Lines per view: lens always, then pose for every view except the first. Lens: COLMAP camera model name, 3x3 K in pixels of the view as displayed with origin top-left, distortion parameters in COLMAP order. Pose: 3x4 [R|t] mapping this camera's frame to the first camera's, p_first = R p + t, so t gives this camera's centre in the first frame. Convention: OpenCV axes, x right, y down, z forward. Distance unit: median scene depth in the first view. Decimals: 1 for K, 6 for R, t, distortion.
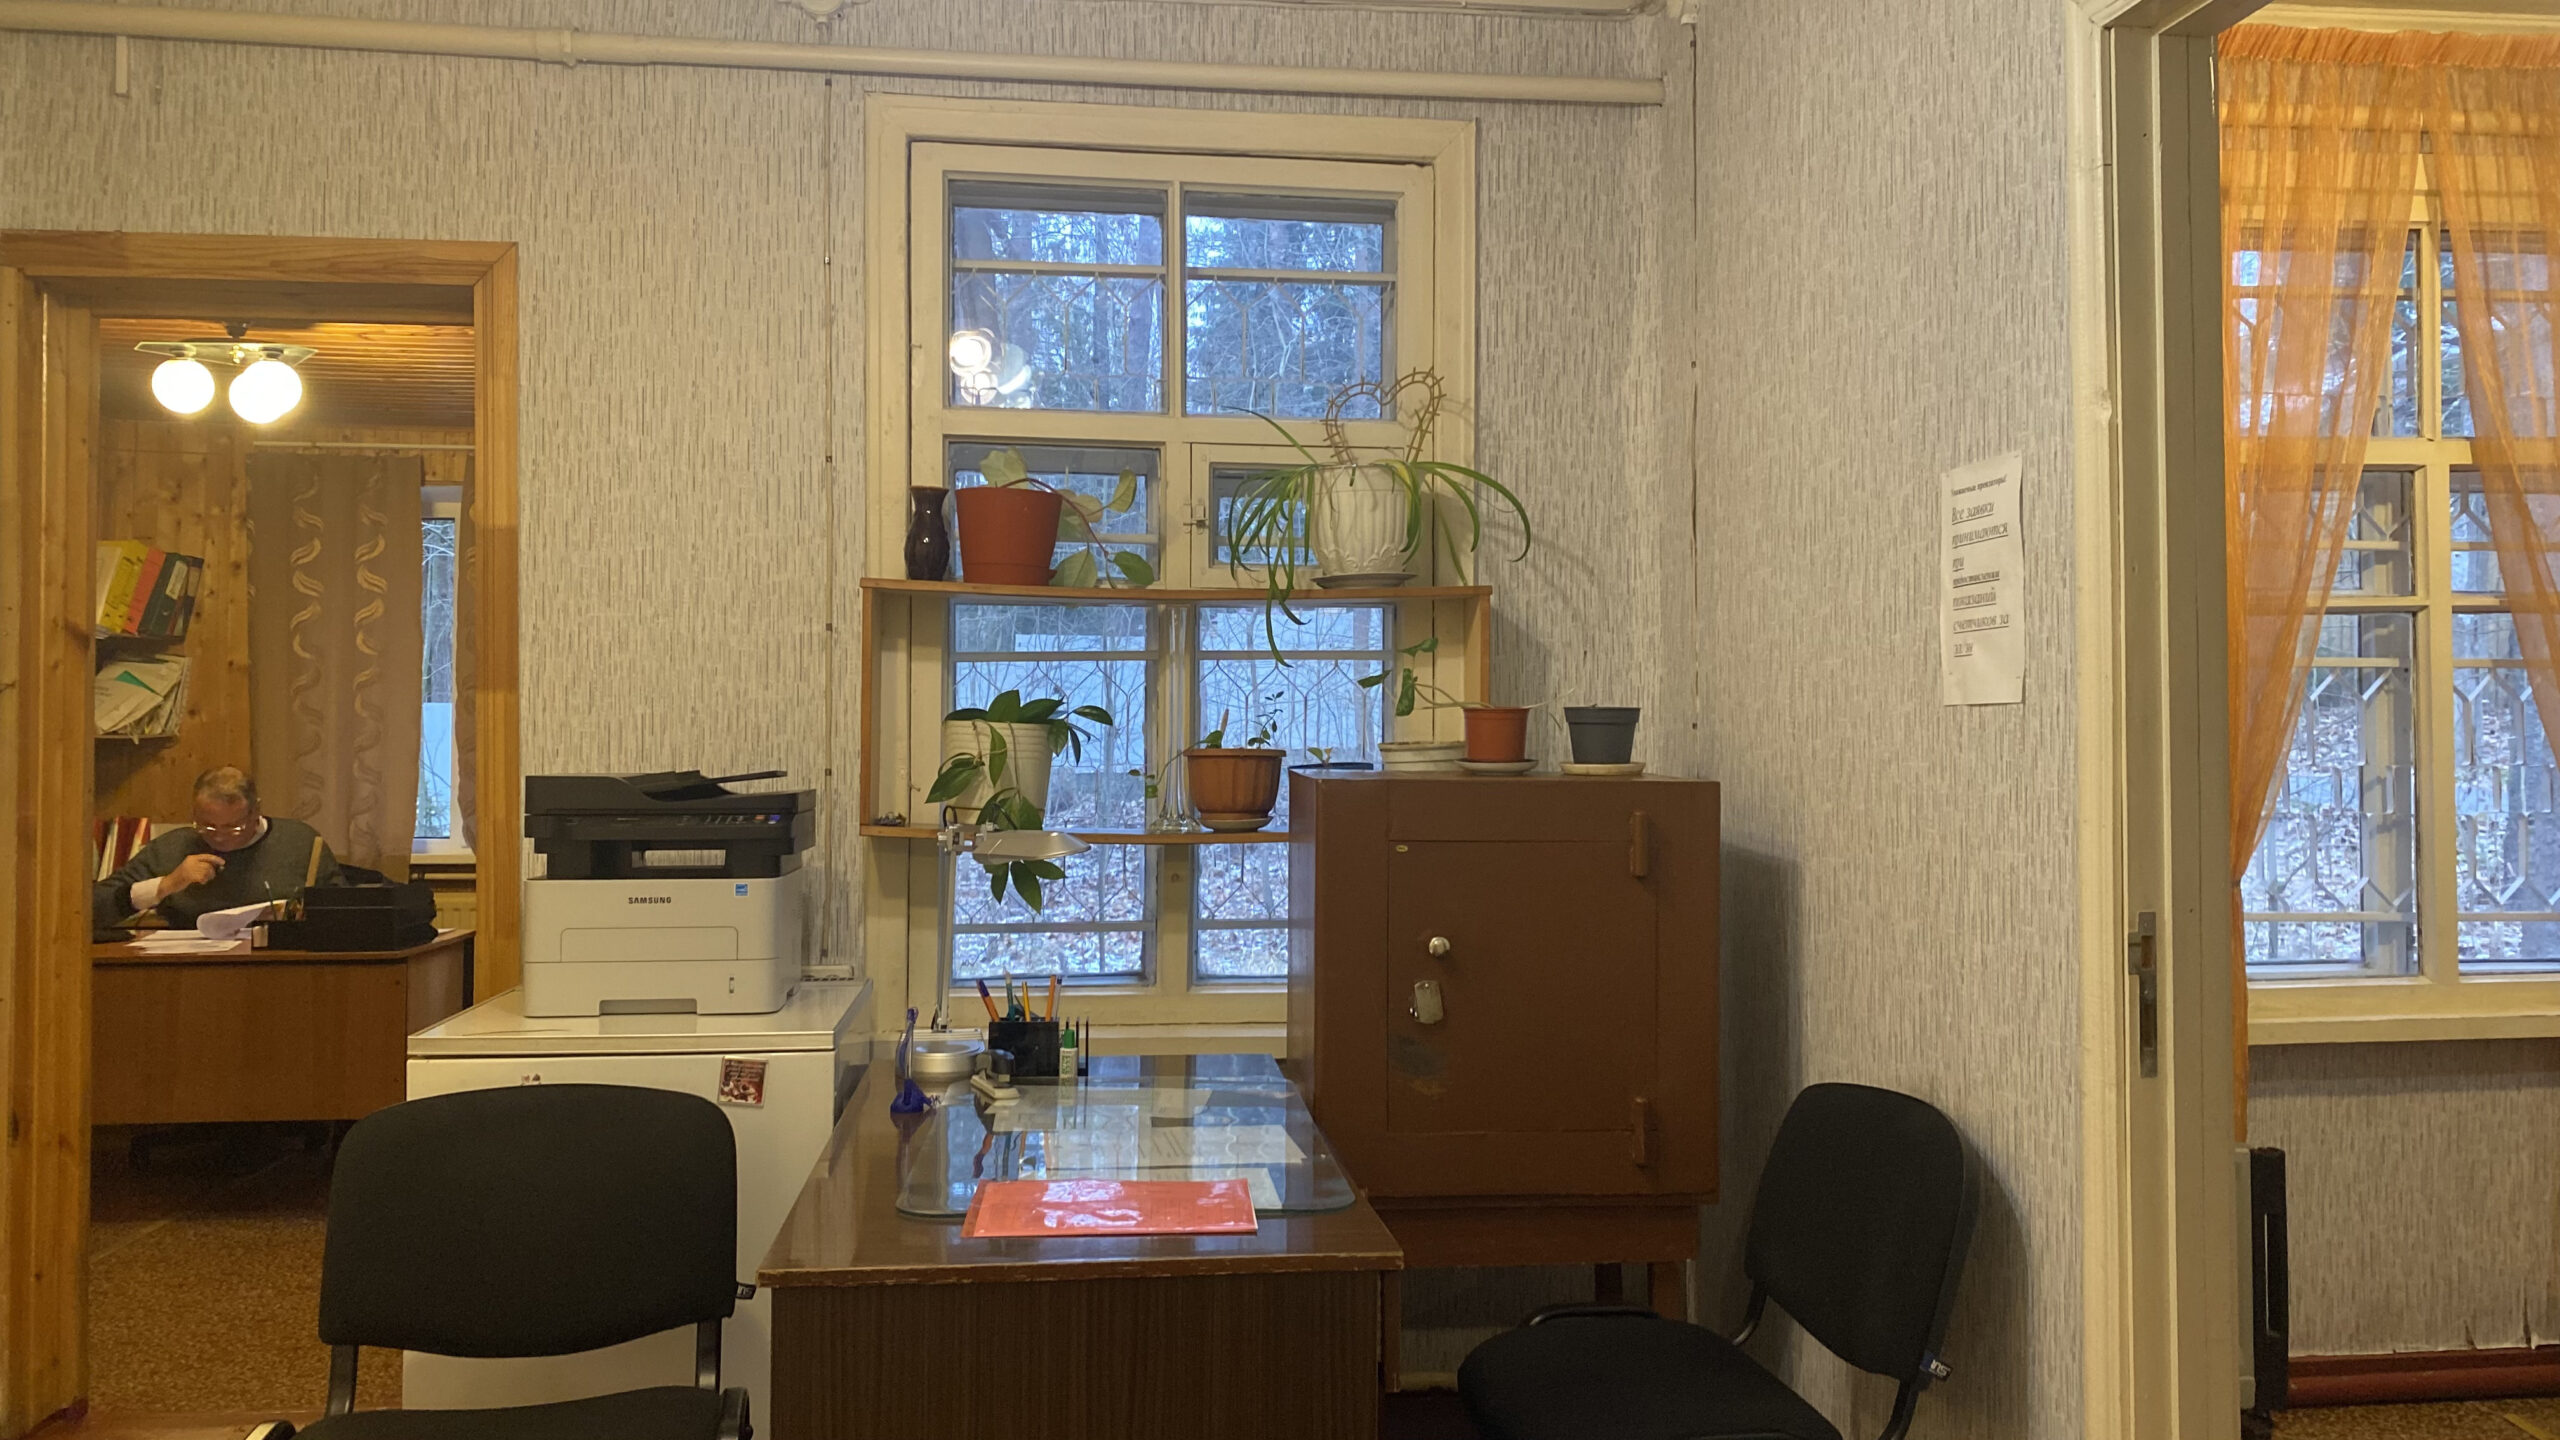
lens RADIAL K [[1956.9, 0, 1294.9], [0, 1956.9, 721.6], [0, 0, 1]] dist [-0.004926, -0.003803]
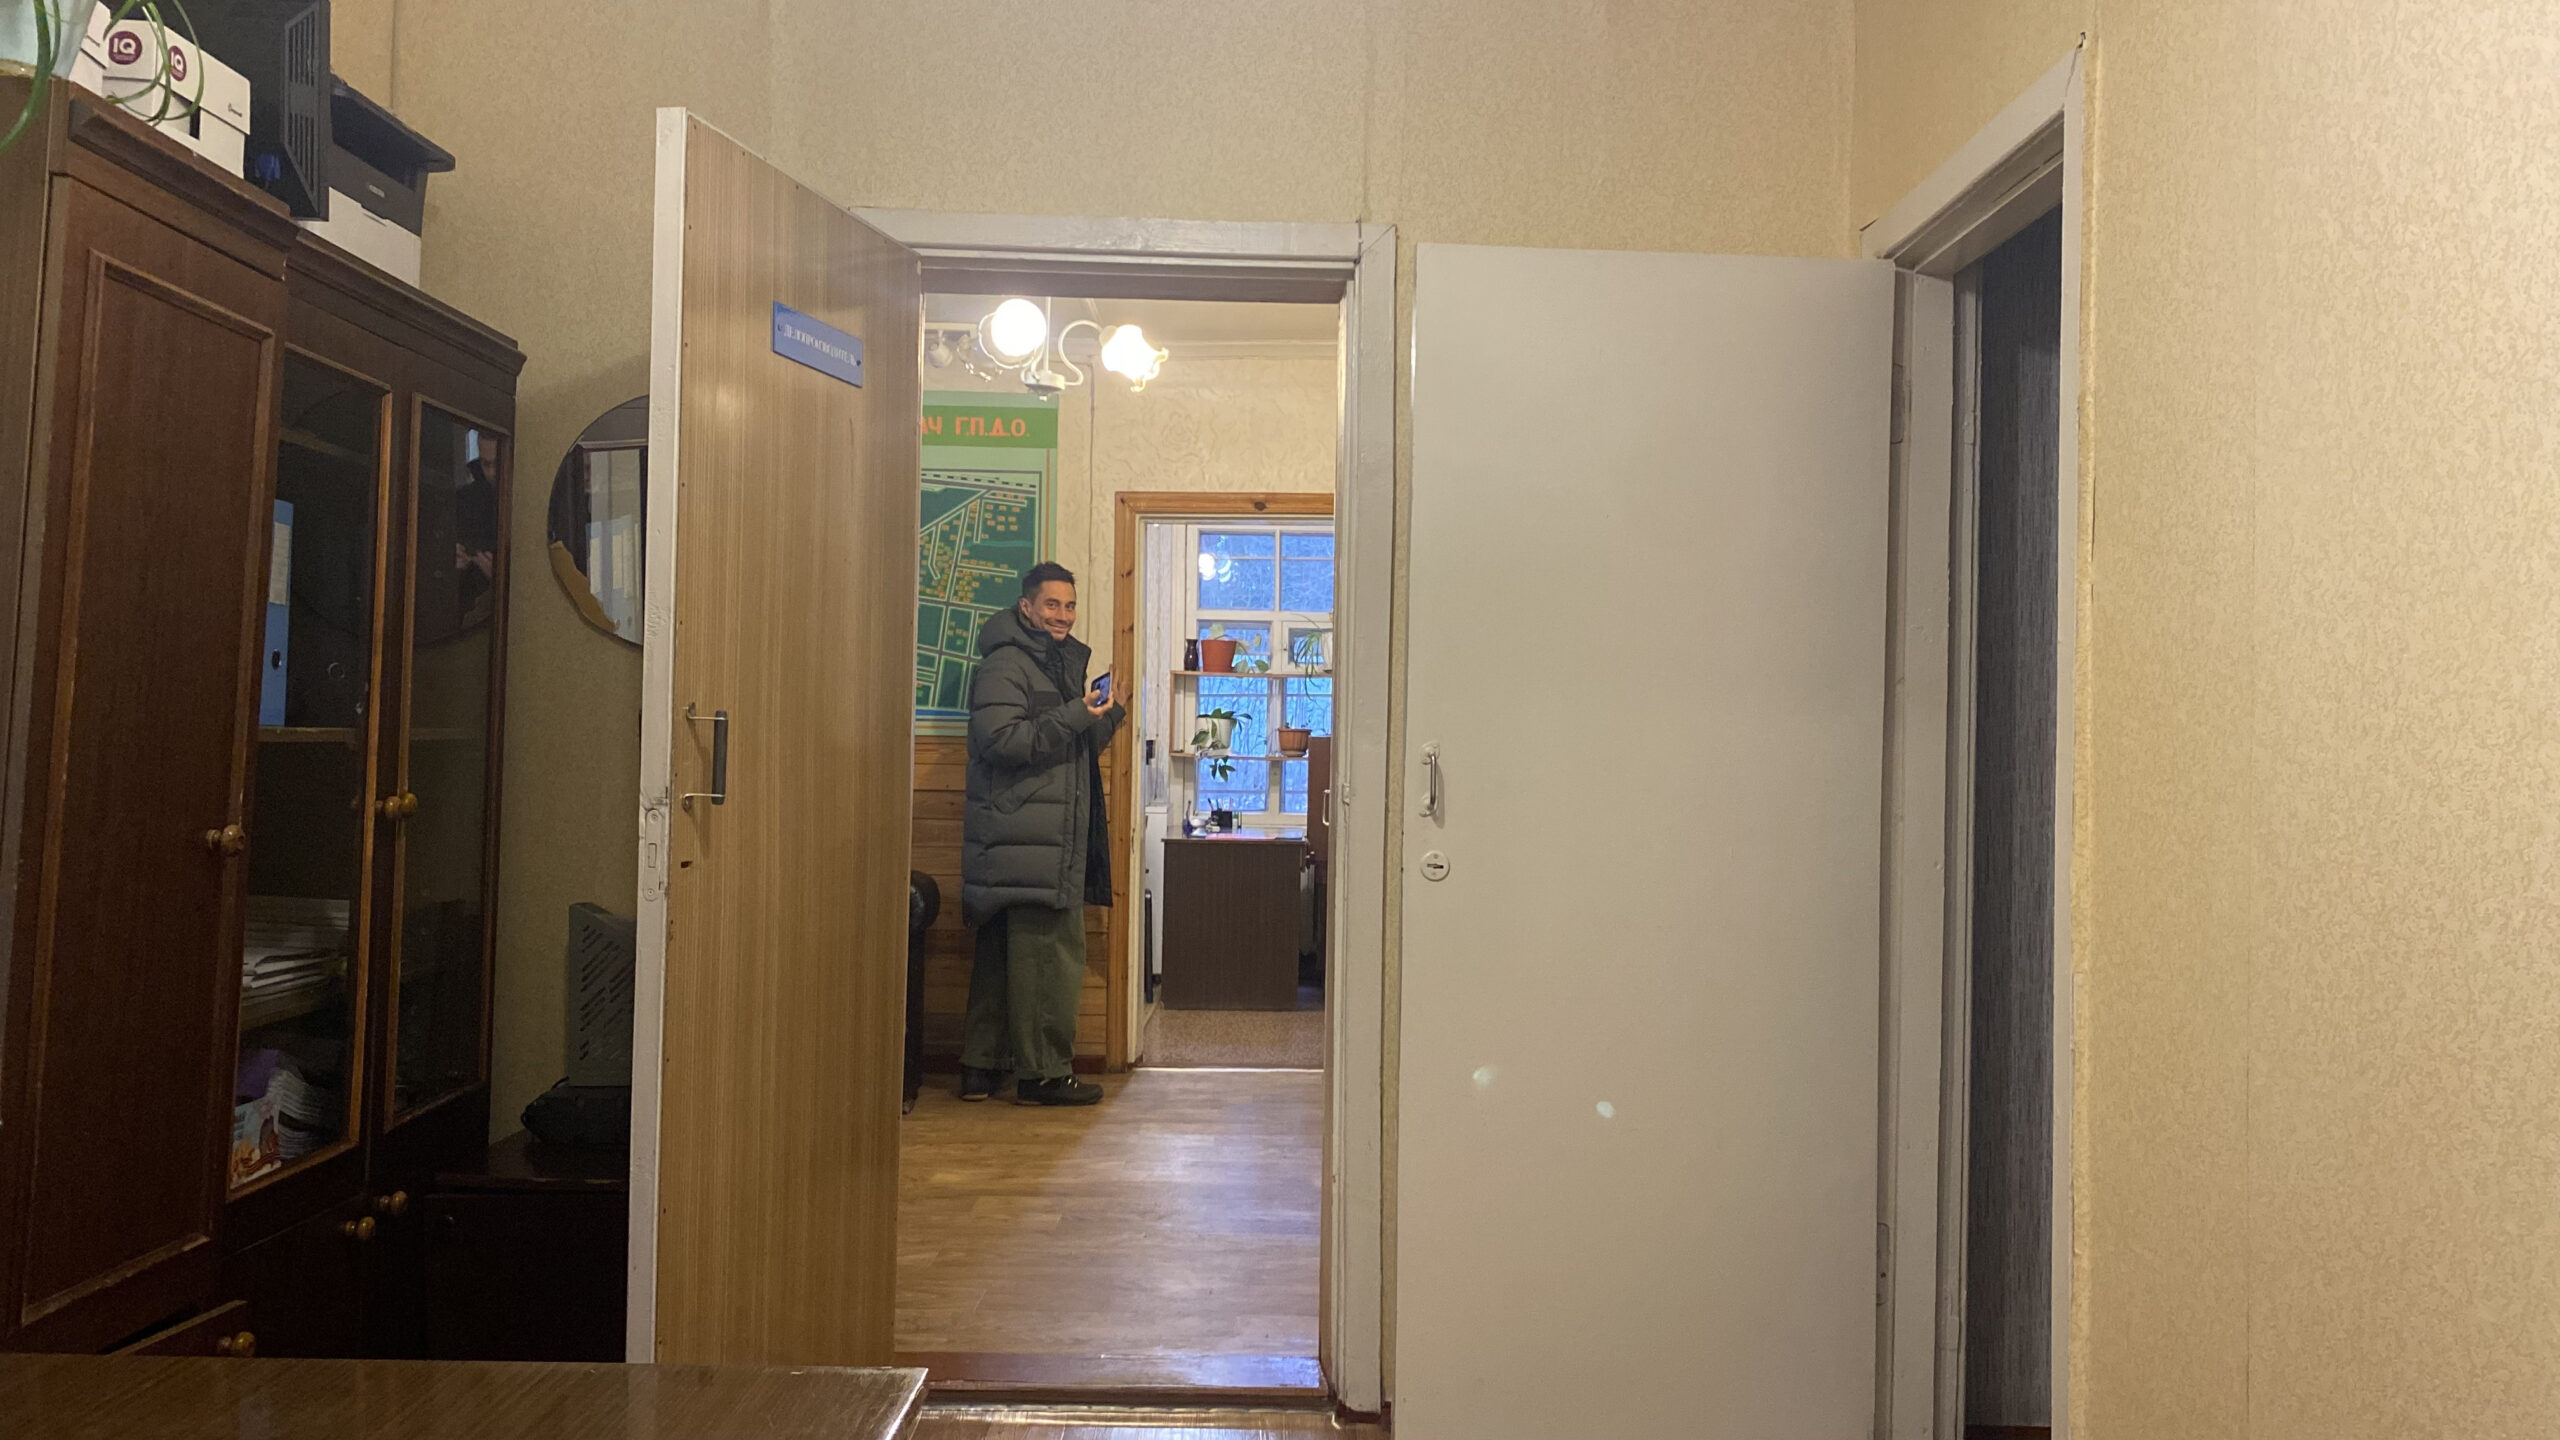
lens RADIAL K [[1956.9, 0, 1281.3], [0, 1956.9, 721.1], [0, 0, 1]] dist [-0.004926, -0.003803]
pose [[0.992365, 0.009073, -0.122999, 0.310597], [-0.008157, 0.999935, 0.007943, -0.020135], [0.123063, -0.006879, 0.992375, -1.914276]]
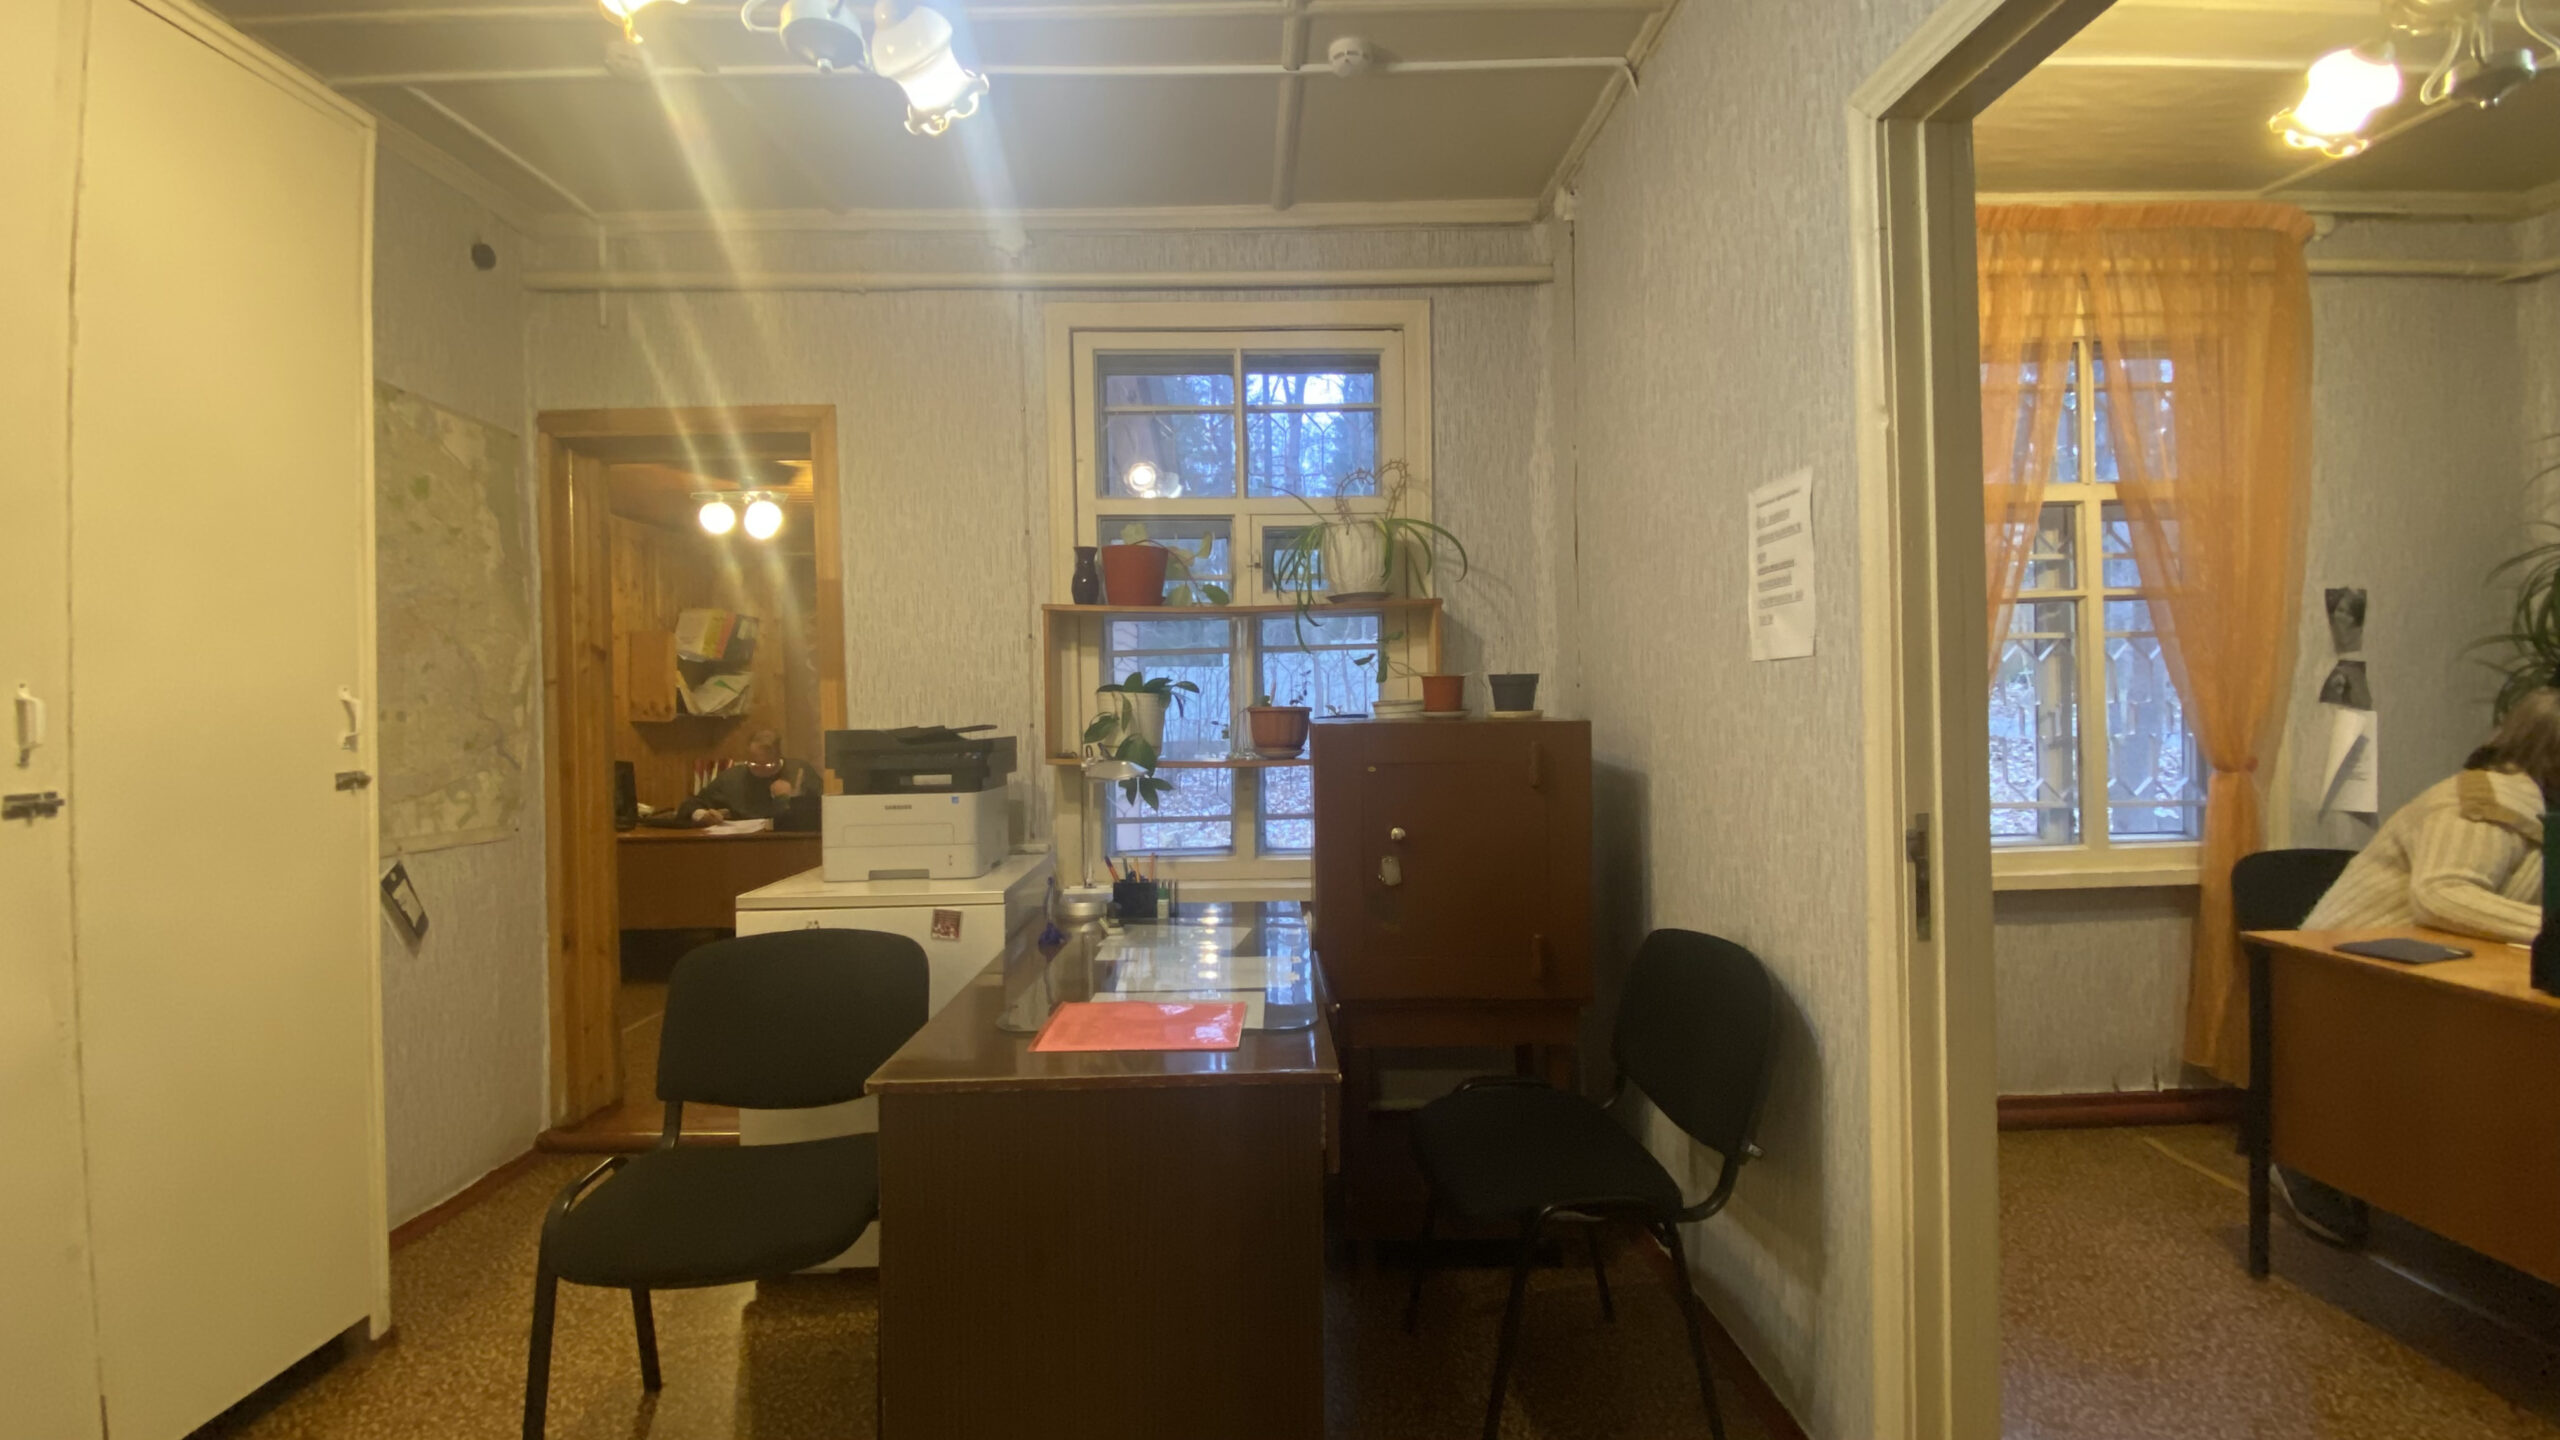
lens RADIAL K [[1035.4, 0, 1272.7], [0, 1035.4, 723.0], [0, 0, 1]] dist [-0.000546, -0.002190]
pose [[0.994325, -0.017342, -0.104958, 0.051337], [0.019666, 0.999583, 0.021150, 0.009587], [0.104547, -0.023094, 0.994252, 0.170407]]
